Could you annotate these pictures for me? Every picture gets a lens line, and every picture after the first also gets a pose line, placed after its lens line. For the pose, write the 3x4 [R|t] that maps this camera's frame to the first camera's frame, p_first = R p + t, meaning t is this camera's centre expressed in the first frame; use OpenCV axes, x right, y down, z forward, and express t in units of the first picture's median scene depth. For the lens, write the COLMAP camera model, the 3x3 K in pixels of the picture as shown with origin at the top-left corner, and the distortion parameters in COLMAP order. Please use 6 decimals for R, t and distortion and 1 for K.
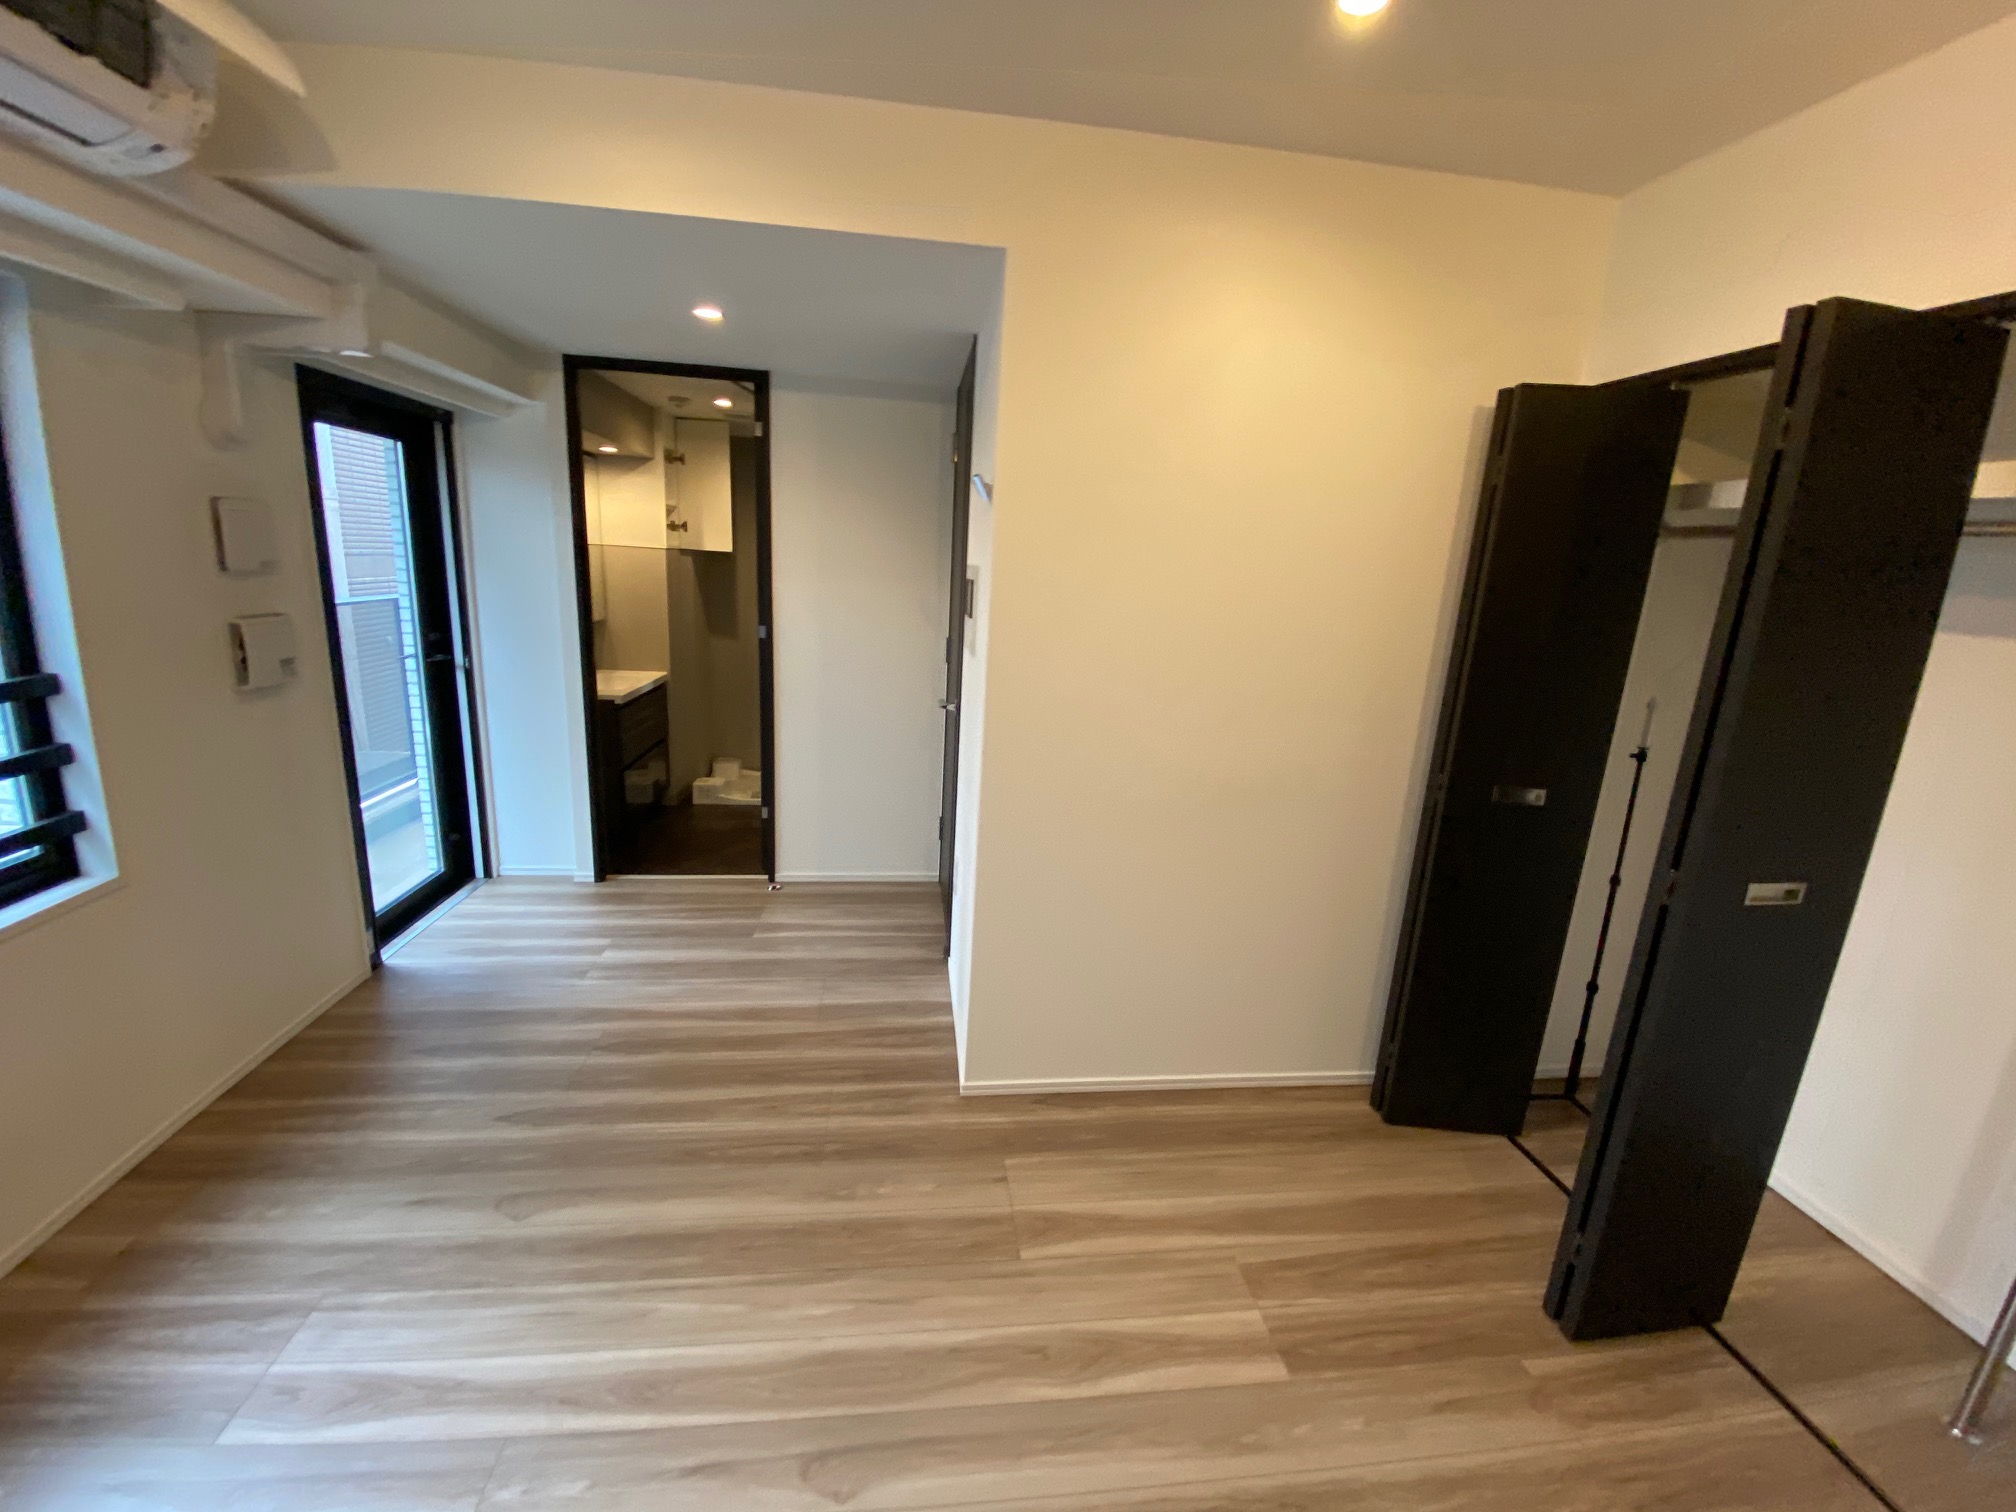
lens RADIAL K [[815.9, 0, 1008.0], [0, 815.9, 756.0], [0, 0, 1]] dist [0.019755, -0.017326]
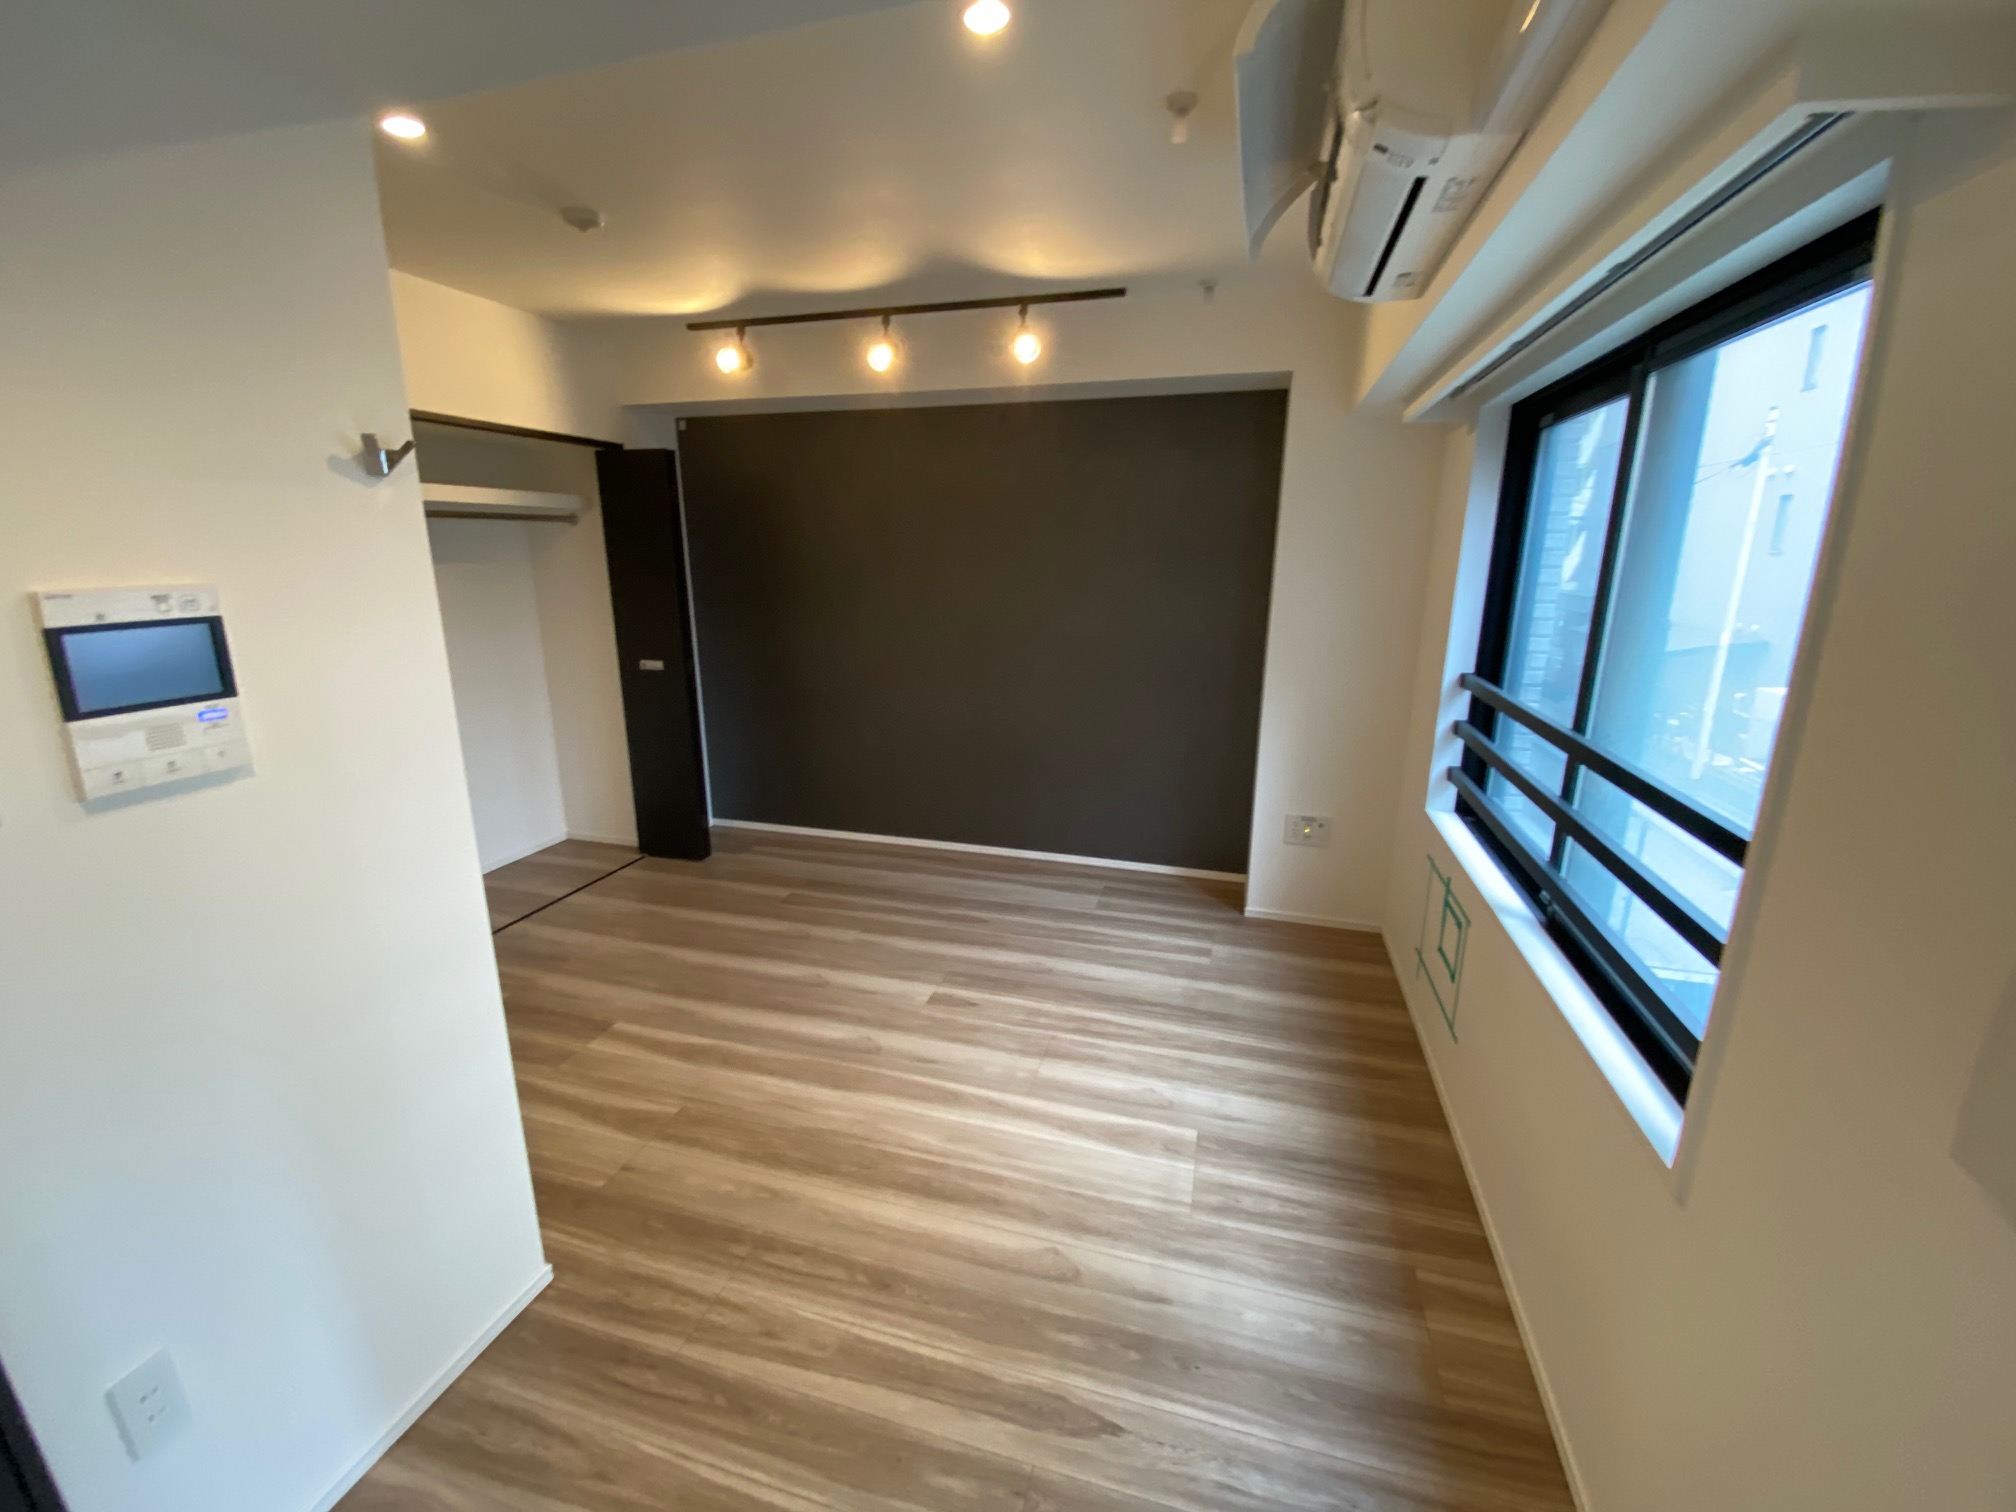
lens RADIAL K [[815.9, 0, 1008.0], [0, 815.9, 756.0], [0, 0, 1]] dist [0.019755, -0.017326]
pose [[-0.918993, -0.144072, 0.367008, -0.870964], [0.051170, 0.879392, 0.473342, -0.459804], [-0.390939, 0.453777, -0.800783, 1.631542]]
